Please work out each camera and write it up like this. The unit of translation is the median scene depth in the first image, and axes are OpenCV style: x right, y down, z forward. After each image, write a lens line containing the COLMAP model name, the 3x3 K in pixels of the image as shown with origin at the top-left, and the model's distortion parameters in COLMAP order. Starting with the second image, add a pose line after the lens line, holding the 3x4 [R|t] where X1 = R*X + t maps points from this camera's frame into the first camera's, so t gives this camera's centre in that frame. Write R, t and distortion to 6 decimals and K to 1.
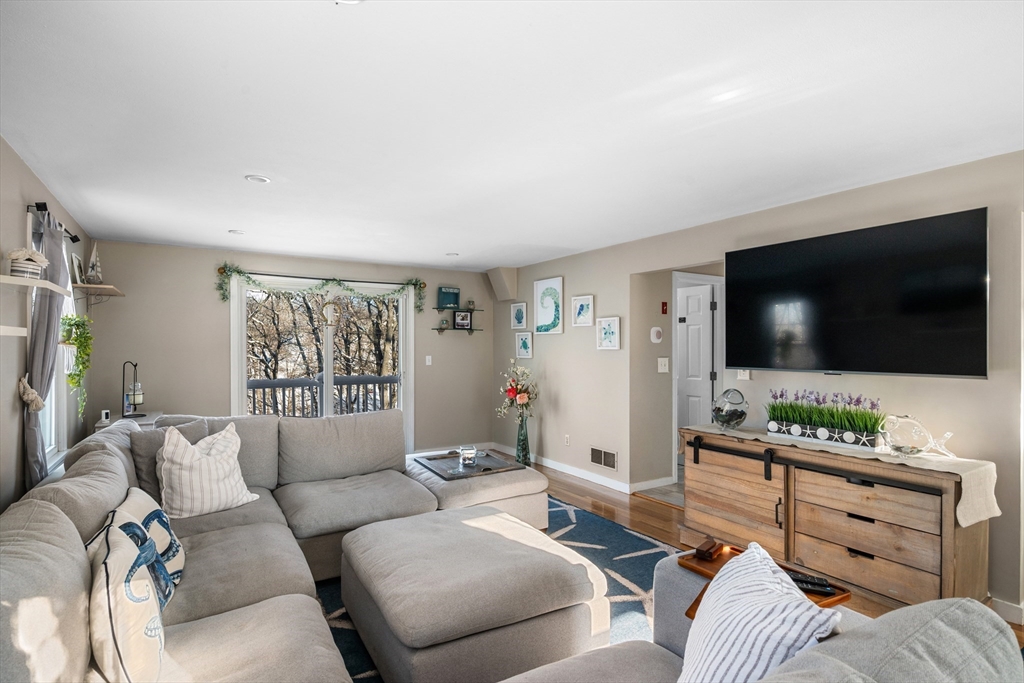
lens RADIAL K [[520.8, 0, 513.1], [0, 520.8, 349.2], [0, 0, 1]] dist [-0.000336, -0.000304]
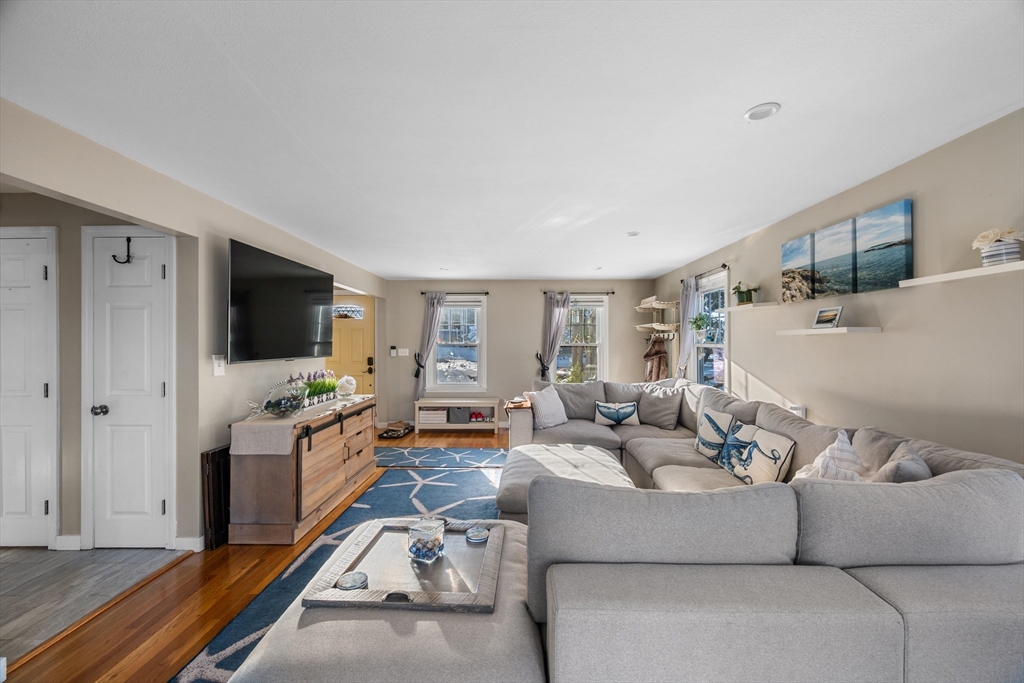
lens RADIAL K [[397.9, 0, 514.1], [0, 397.9, 339.7], [0, 0, 1]] dist [-0.000914, 0.000213]
pose [[-0.836991, 0.002668, 0.547210, -0.304395], [0.002238, 0.999996, -0.001452, -0.002107], [-0.547212, 0.000010, -0.836994, 1.013162]]
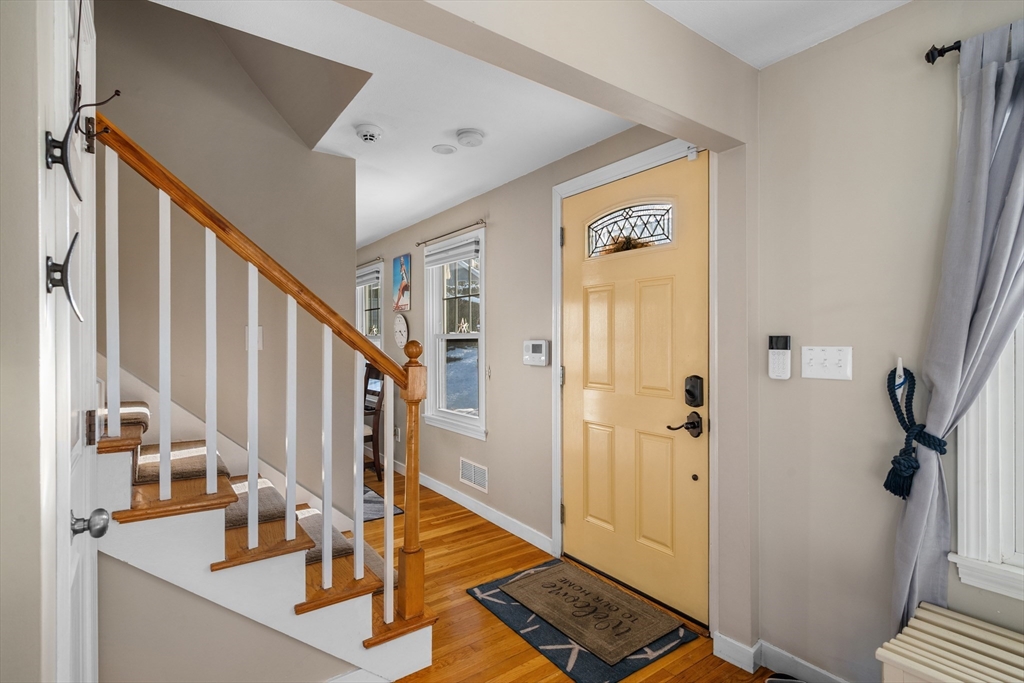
lens RADIAL K [[495.1, 0, 512.0], [0, 495.1, 341.5], [0, 0, 1]] dist [0.000526, 0.000131]
pose [[-0.066666, -0.003062, 0.997771, 0.351129], [0.007018, 0.999969, 0.003537, 0.017148], [-0.997751, 0.007238, -0.066642, 0.388186]]
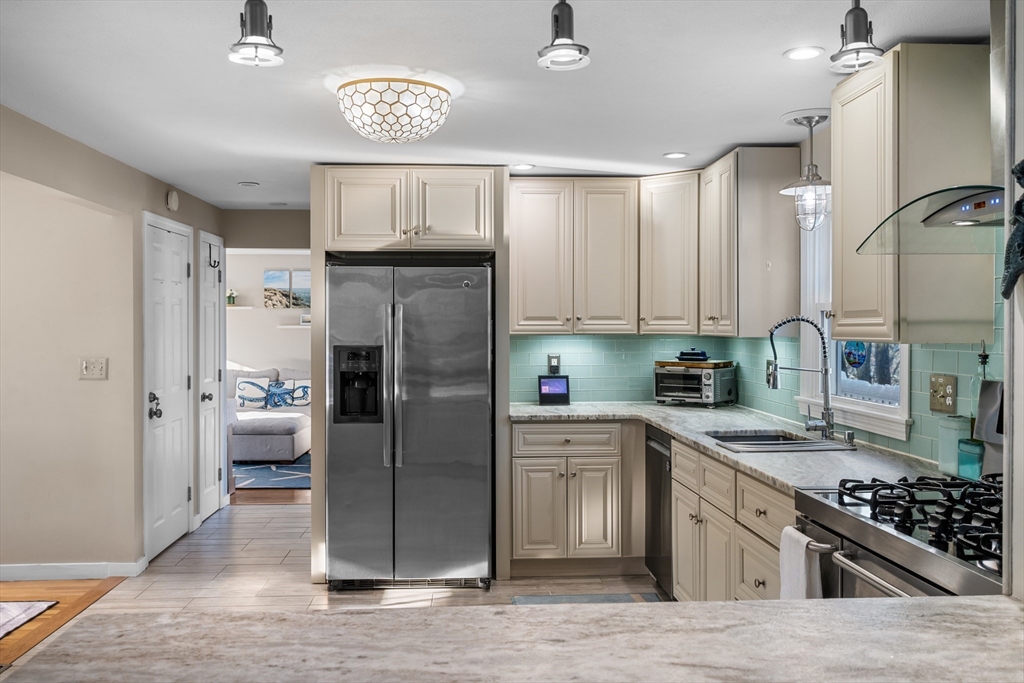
lens RADIAL K [[876.0, 0, 512.5], [0, 876.0, 329.1], [0, 0, 1]] dist [0.001219, -0.002014]
pose [[-0.487284, 0.001201, -0.873243, 1.335817], [-0.006530, 0.999966, 0.005020, -0.021982], [0.873219, 0.008149, -0.487260, 1.891587]]
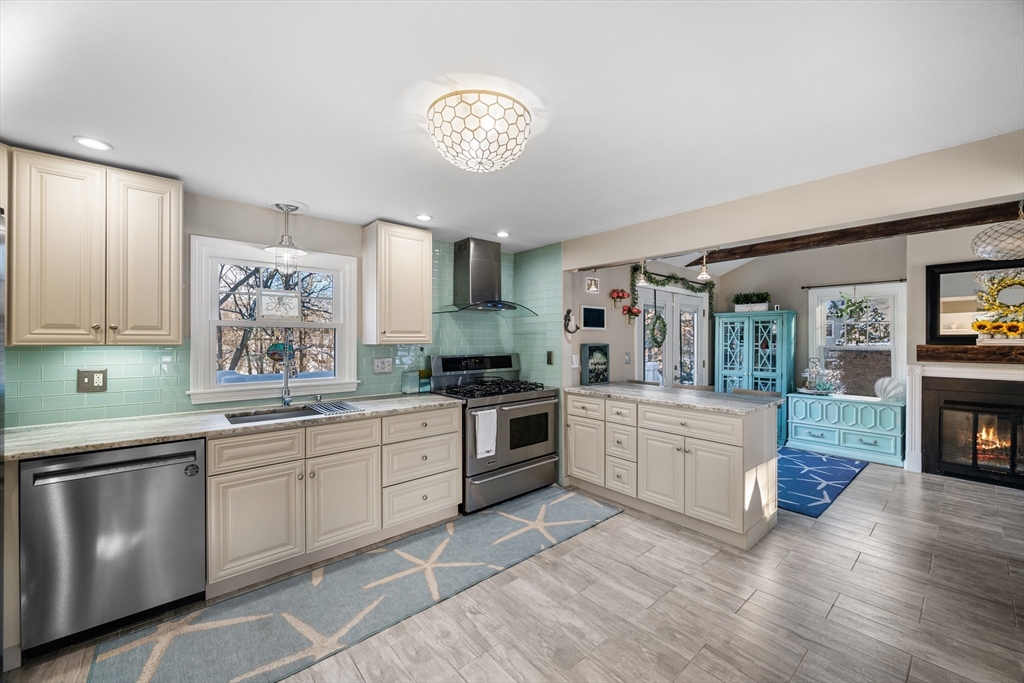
lens RADIAL K [[397.8, 0, 512.0], [0, 397.8, 341.5], [0, 0, 1]] dist [0.000052, 0.000252]
pose [[0.989875, -0.001359, 0.141938, 0.788370], [0.001702, 0.999996, -0.002300, -0.014547], [-0.141934, 0.002518, 0.989873, 1.174218]]
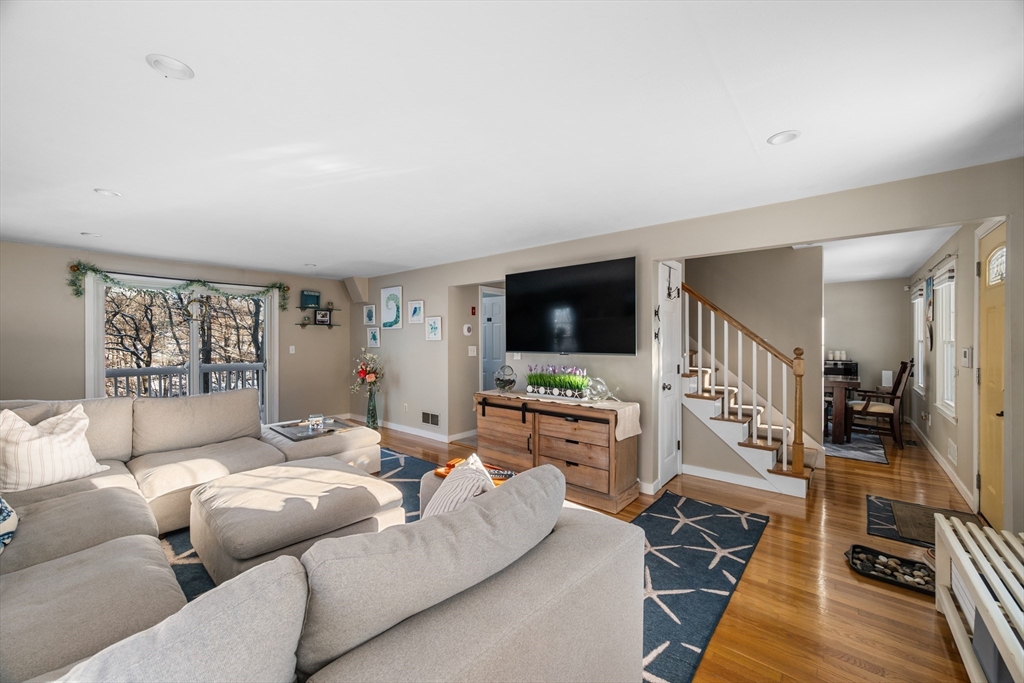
lens RADIAL K [[397.9, 0, 514.1], [0, 397.9, 339.7], [0, 0, 1]] dist [-0.000914, 0.000213]
pose [[0.951869, -0.001599, 0.306502, 0.061872], [0.003049, 0.999986, -0.004250, 0.004849], [-0.306491, 0.004980, 0.951861, -0.073478]]
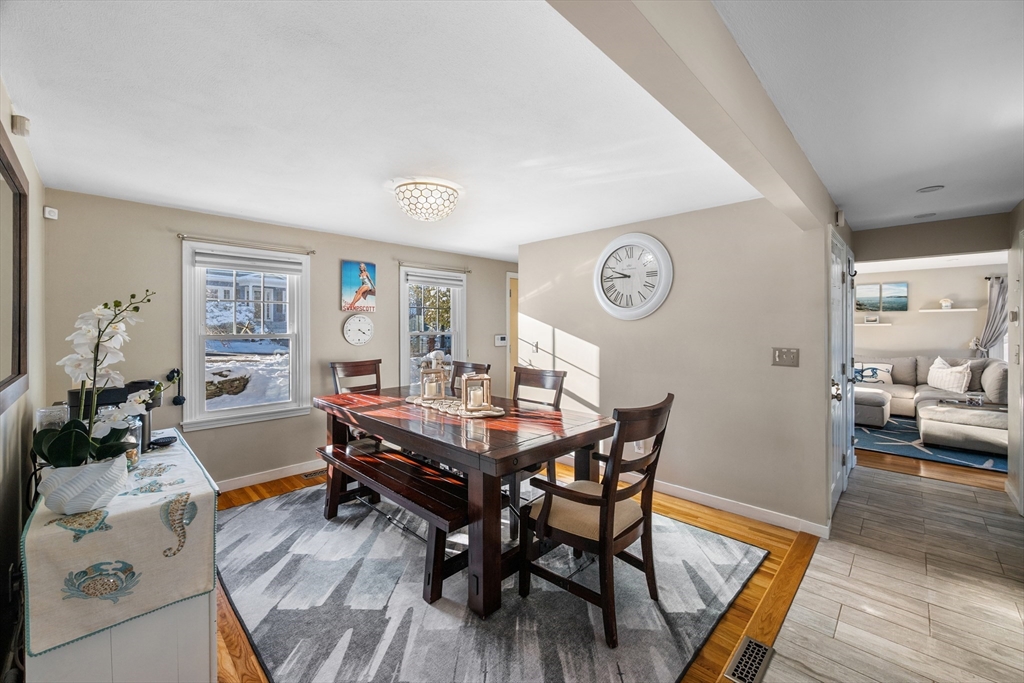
lens RADIAL K [[408.6, 0, 511.3], [0, 408.6, 322.5], [0, 0, 1]] dist [0.001226, 0.000096]
pose [[-0.974232, -0.002727, -0.225530, 1.203153], [-0.002391, 0.999996, -0.001759, -0.015636], [0.225534, -0.001174, -0.974235, 1.468437]]
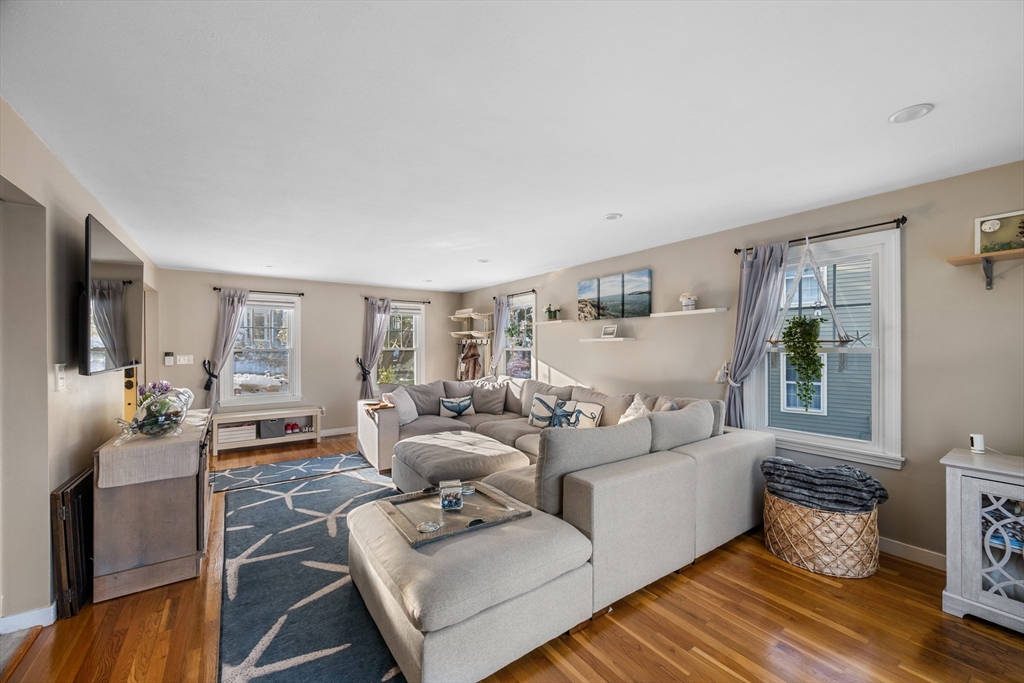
lens RADIAL K [[402.6, 0, 517.1], [0, 402.6, 346.3], [0, 0, 1]] dist [-0.000671, 0.000174]
pose [[-0.998854, 0.001129, -0.047843, -0.118219], [0.000958, 0.999993, 0.003612, -0.002383], [0.047846, 0.003562, -0.998848, 1.220046]]
